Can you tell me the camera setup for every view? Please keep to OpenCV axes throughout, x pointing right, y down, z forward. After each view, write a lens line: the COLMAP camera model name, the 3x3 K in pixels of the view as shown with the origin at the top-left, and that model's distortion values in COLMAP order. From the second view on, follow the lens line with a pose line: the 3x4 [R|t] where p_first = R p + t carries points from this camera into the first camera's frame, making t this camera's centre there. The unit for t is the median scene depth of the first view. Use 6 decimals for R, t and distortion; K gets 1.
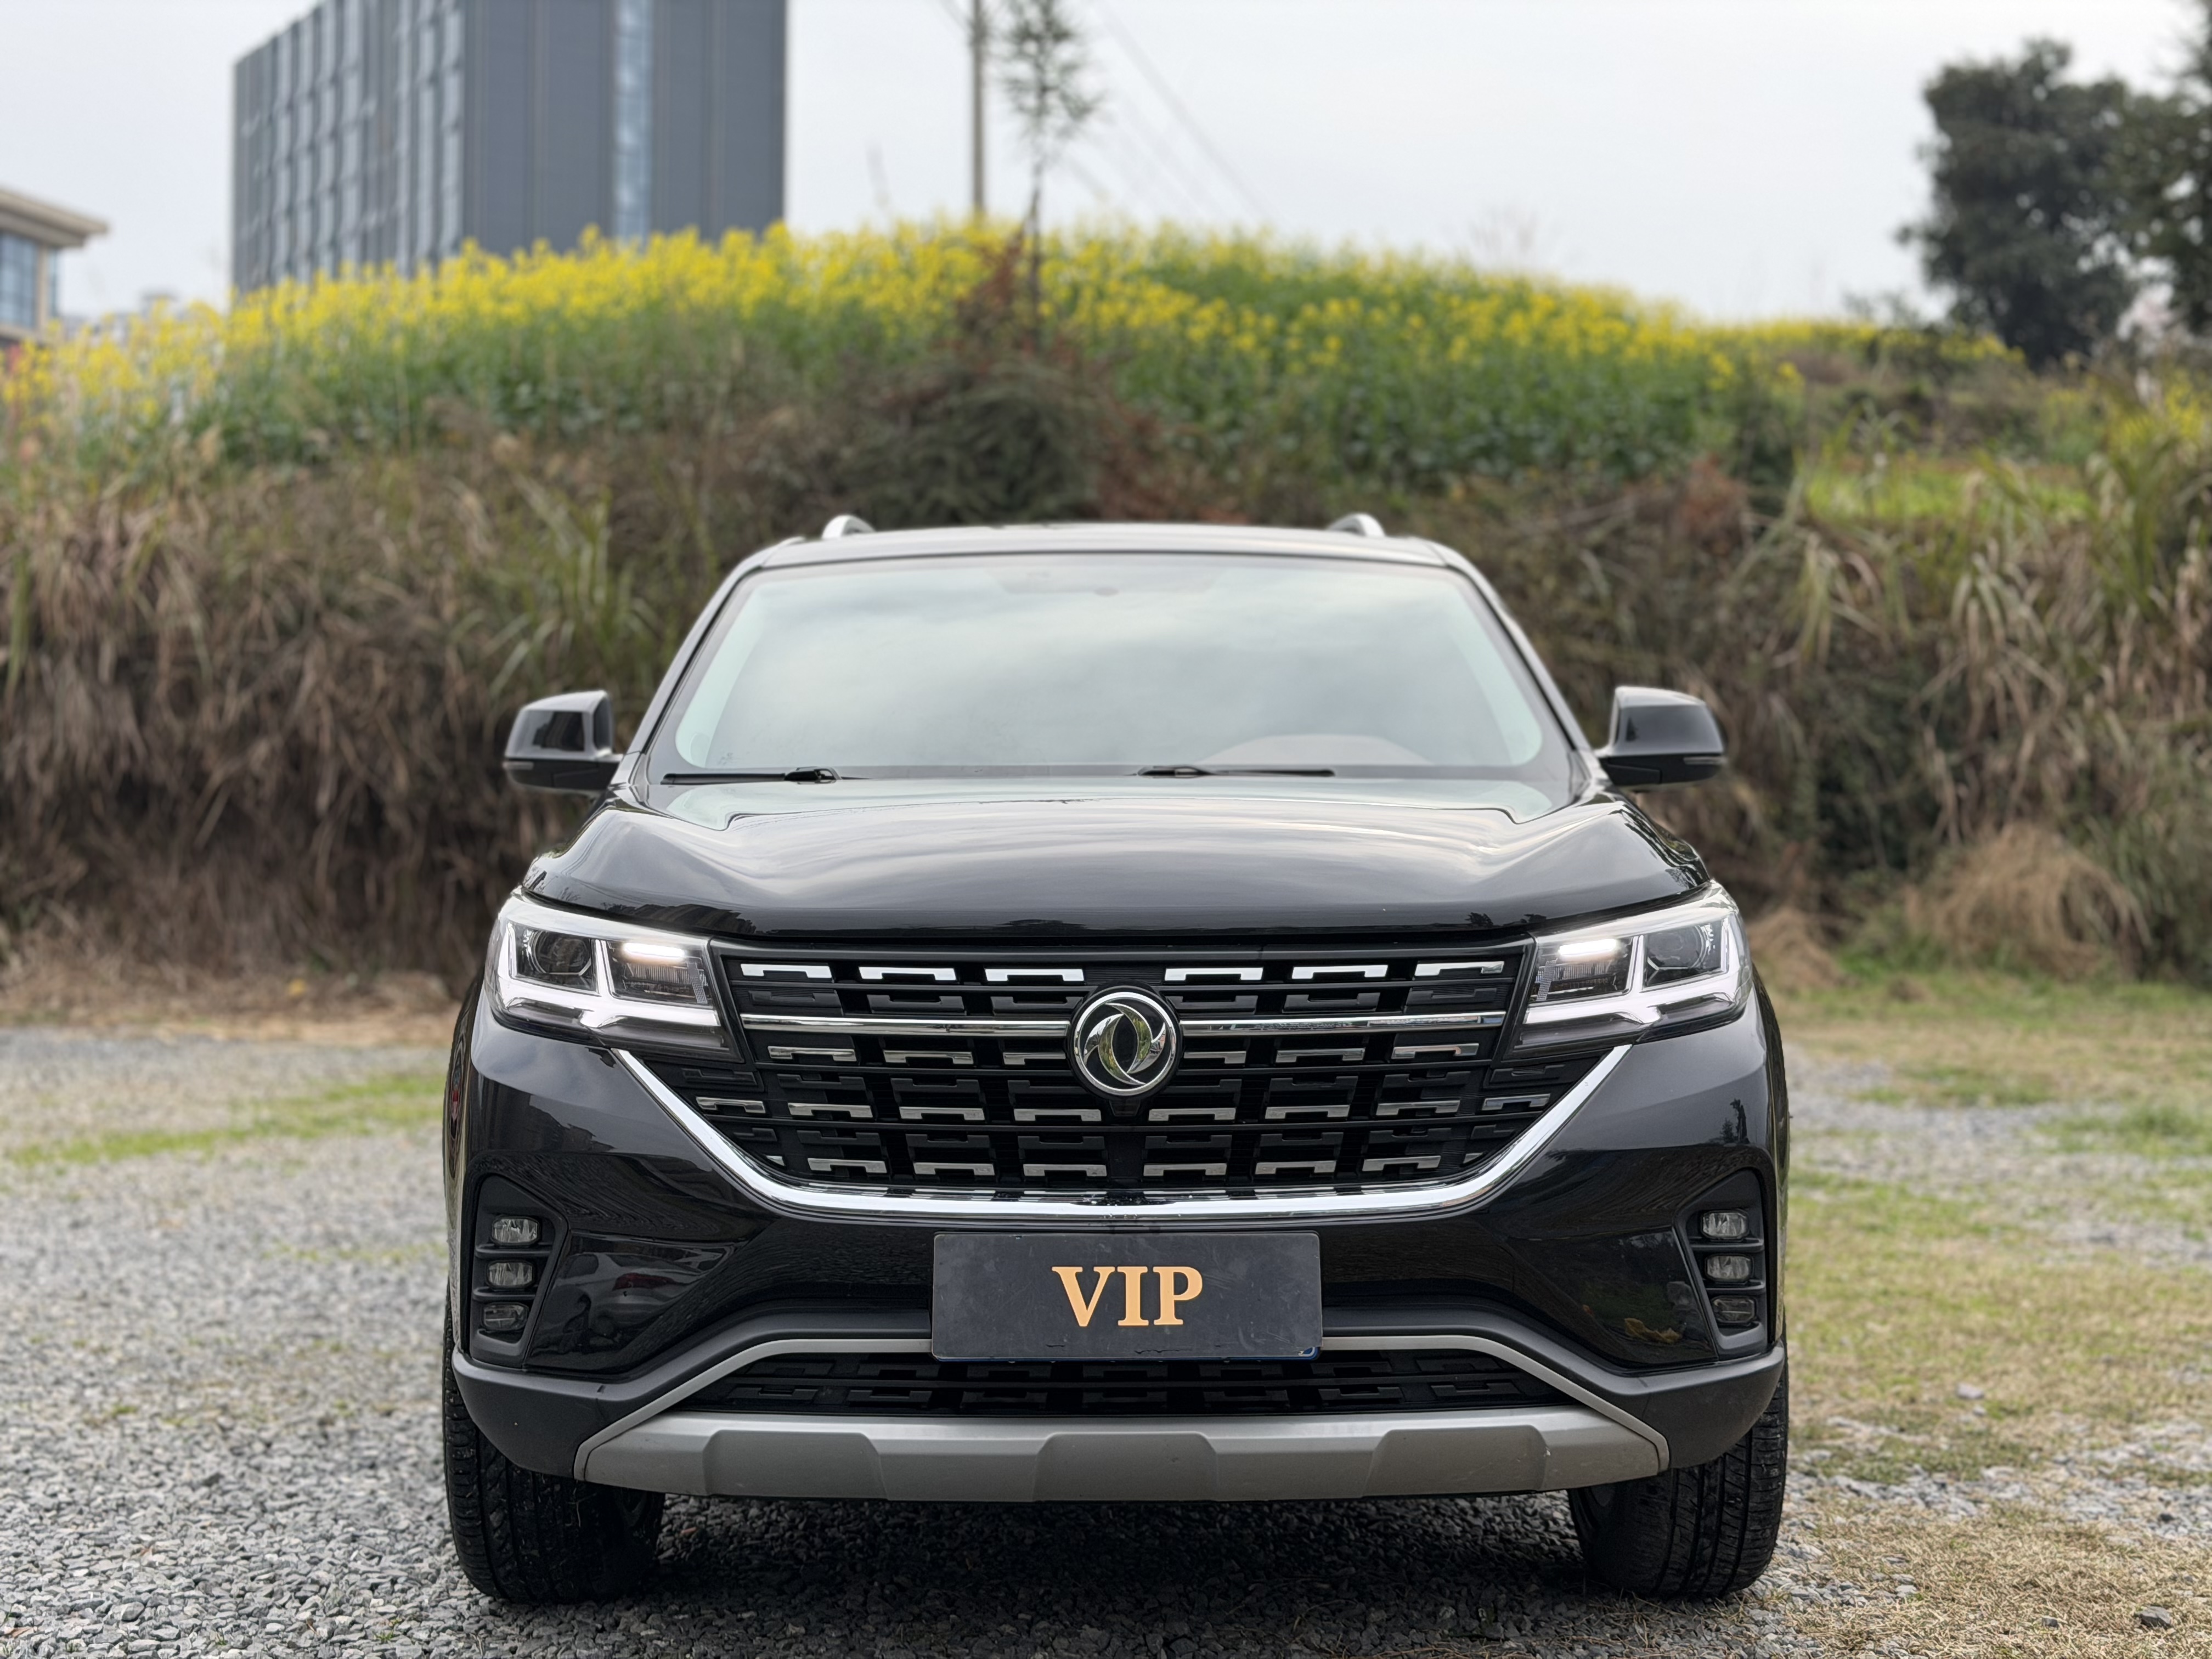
lens RADIAL K [[3091.2, 0, 1097.9], [0, 3091.2, 827.5], [0, 0, 1]] dist [0.132377, 0.000000]
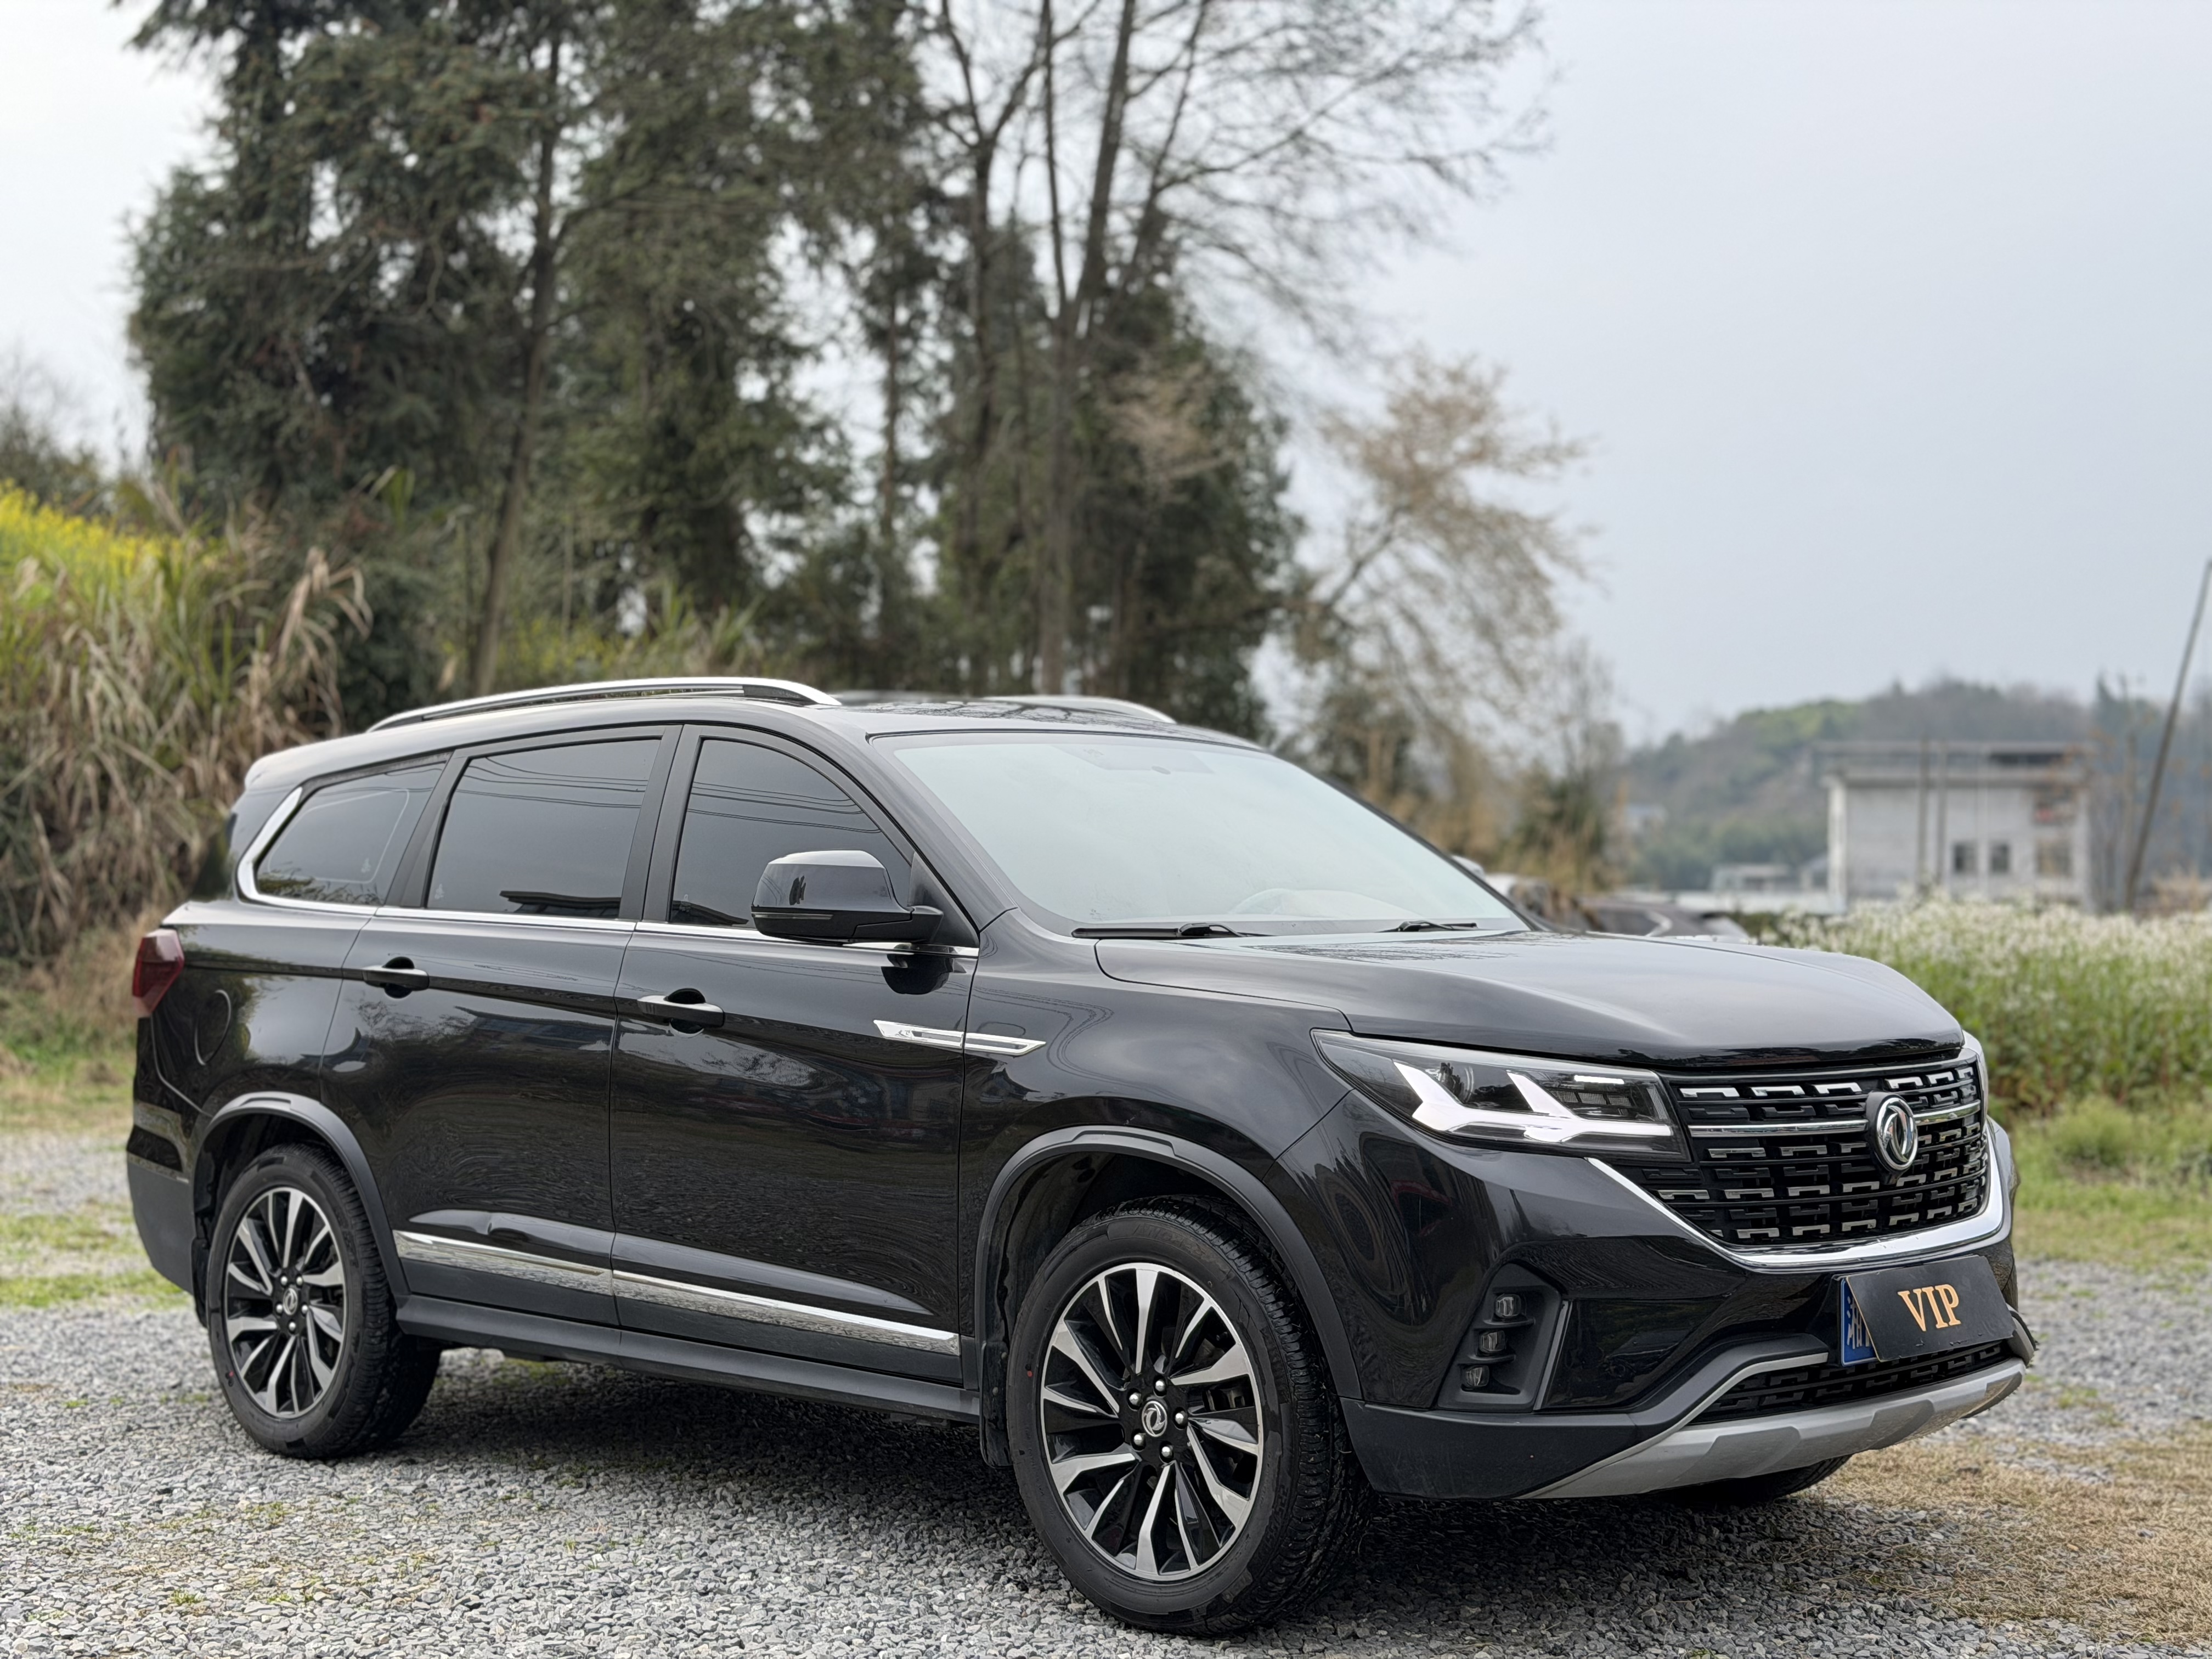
lens RADIAL K [[3091.2, 0, 1098.3], [0, 3091.2, 836.1], [0, 0, 1]] dist [0.132377, 0.000000]
pose [[0.734963, 0.008799, 0.678051, -1.222236], [0.003878, 0.999845, -0.017179, -0.043502], [-0.678097, 0.015255, 0.734815, 0.182064]]
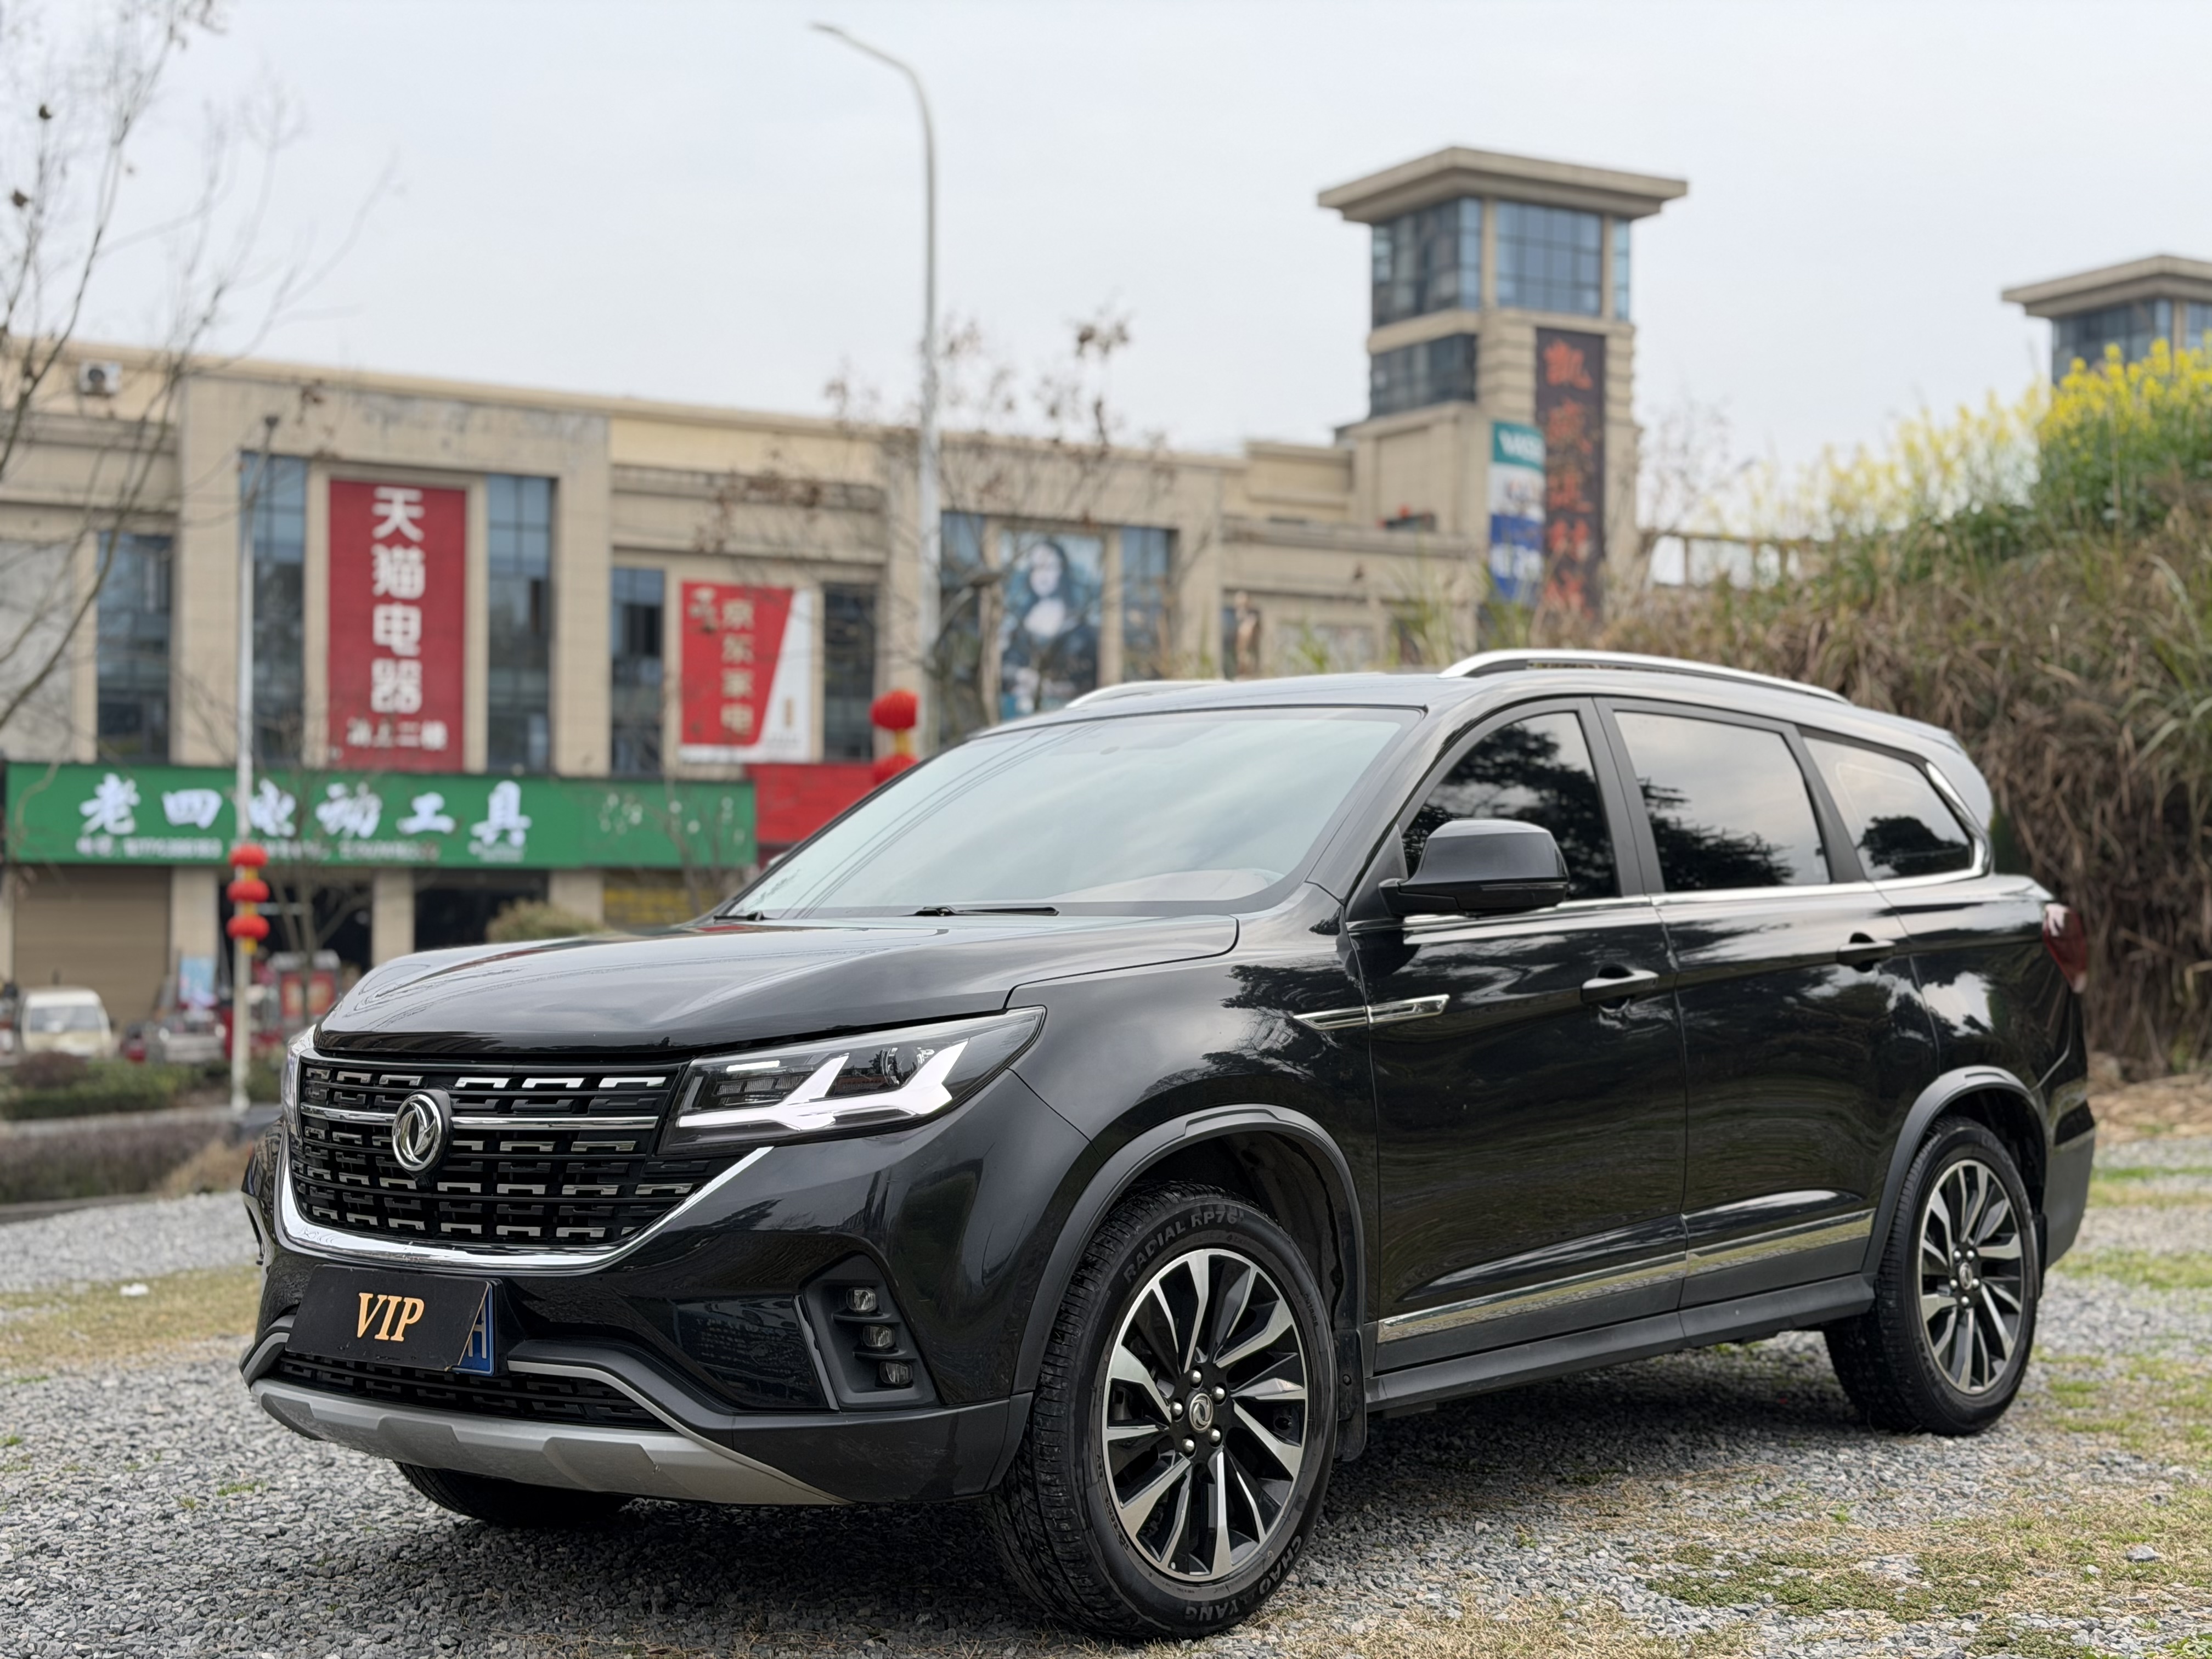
lens RADIAL K [[3091.2, 0, 1101.3], [0, 3091.2, 830.0], [0, 0, 1]] dist [0.132377, 0.000000]
pose [[0.729041, -0.031120, -0.683763, 1.149731], [0.018107, 0.999493, -0.026184, -0.021714], [0.684231, 0.006708, 0.729235, 0.200250]]
